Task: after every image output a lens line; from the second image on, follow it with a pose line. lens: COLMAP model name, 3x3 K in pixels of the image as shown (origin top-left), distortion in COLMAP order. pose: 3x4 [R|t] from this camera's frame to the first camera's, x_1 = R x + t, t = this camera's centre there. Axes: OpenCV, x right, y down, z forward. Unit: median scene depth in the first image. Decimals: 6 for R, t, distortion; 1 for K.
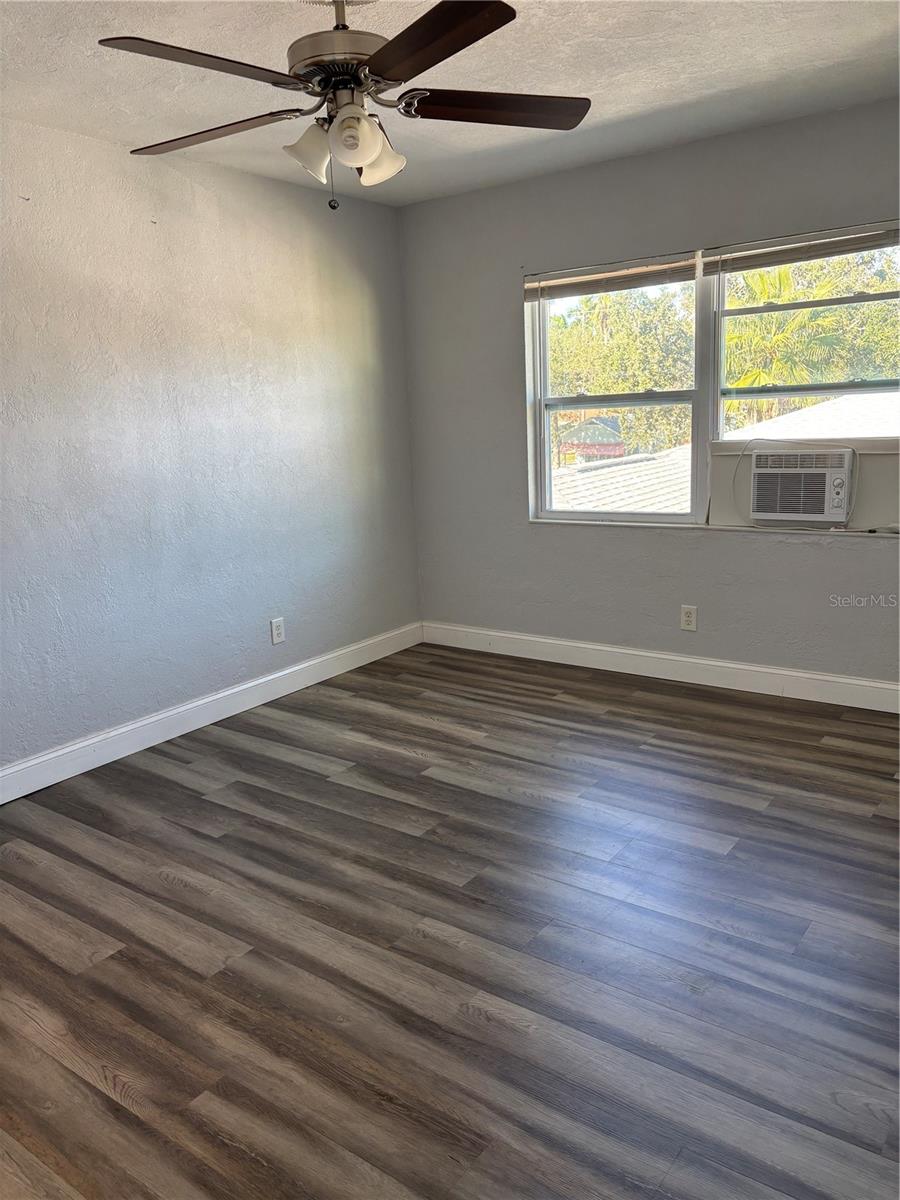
lens RADIAL K [[899.2, 0, 449.3], [0, 899.2, 596.0], [0, 0, 1]] dist [0.051217, -0.045414]
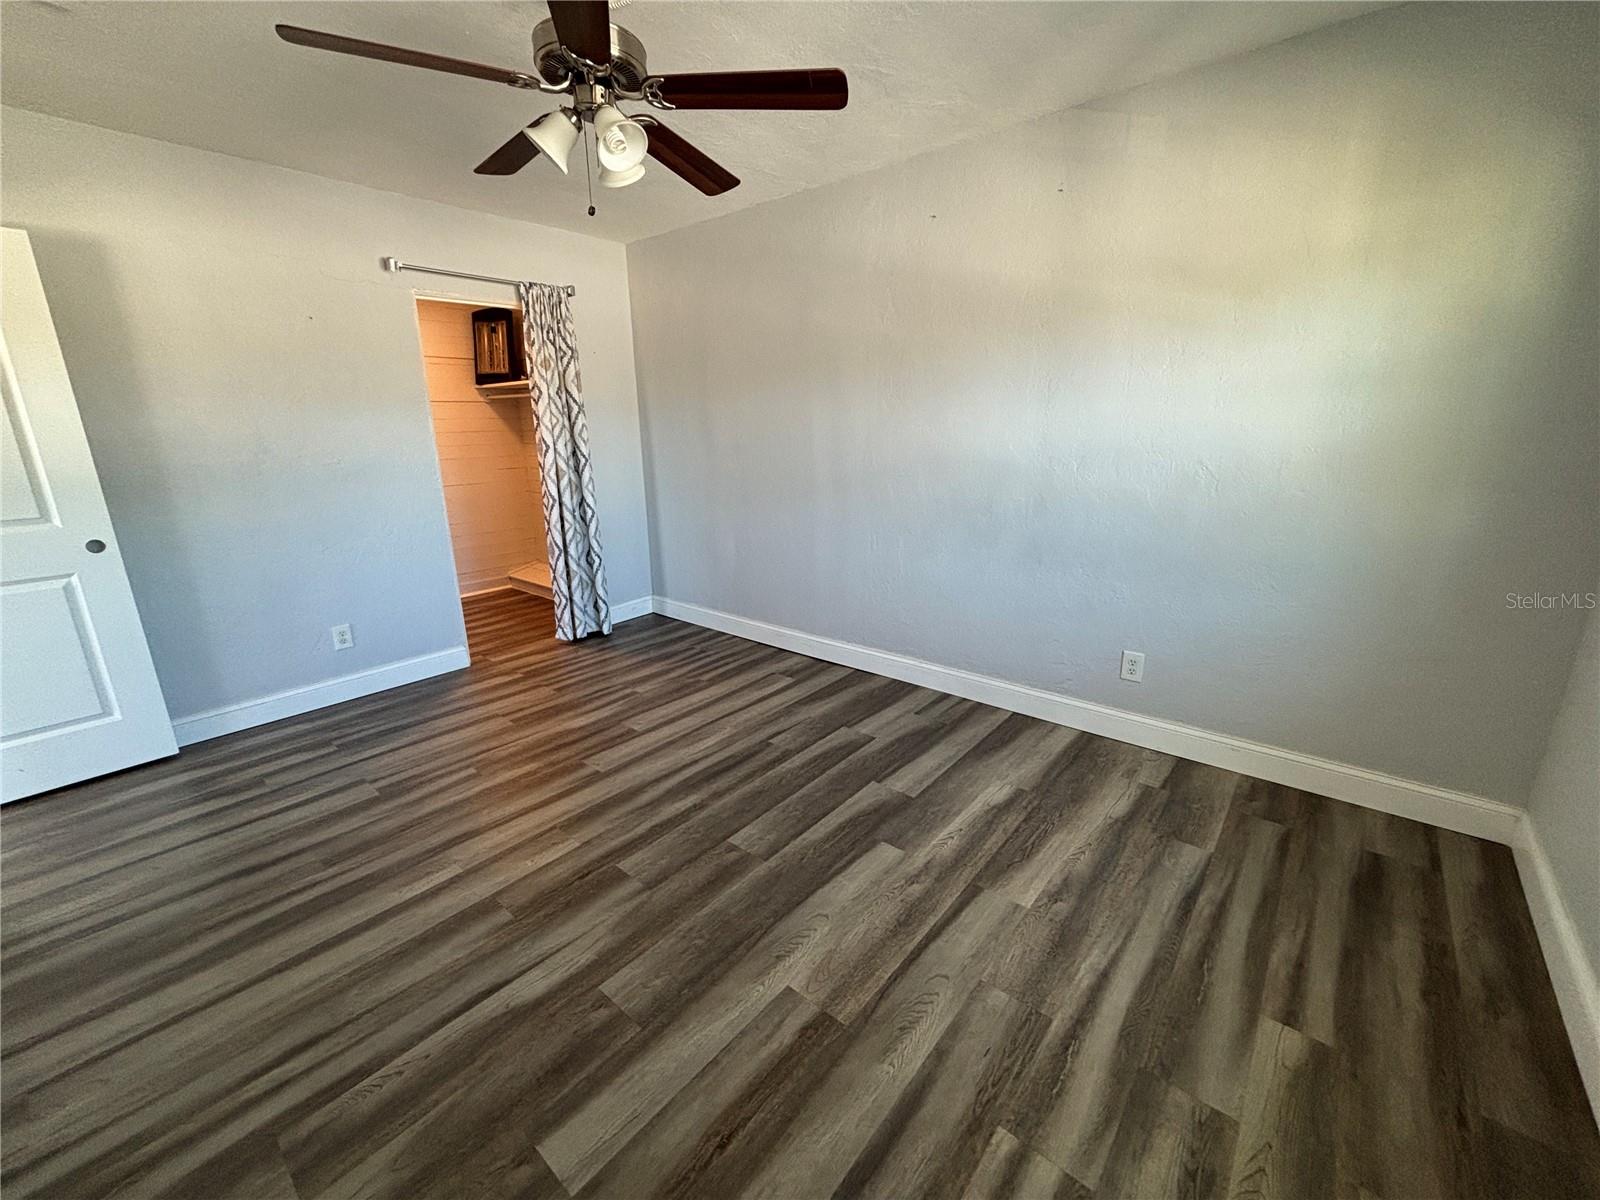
lens RADIAL K [[647.9, 0, 804.8], [0, 647.9, 597.5], [0, 0, 1]] dist [0.001108, -0.000348]
pose [[-0.057510, 0.310035, -0.948984, 0.454487], [-0.191139, 0.929554, 0.315270, -0.184366], [0.979877, 0.199519, 0.005801, 0.833475]]
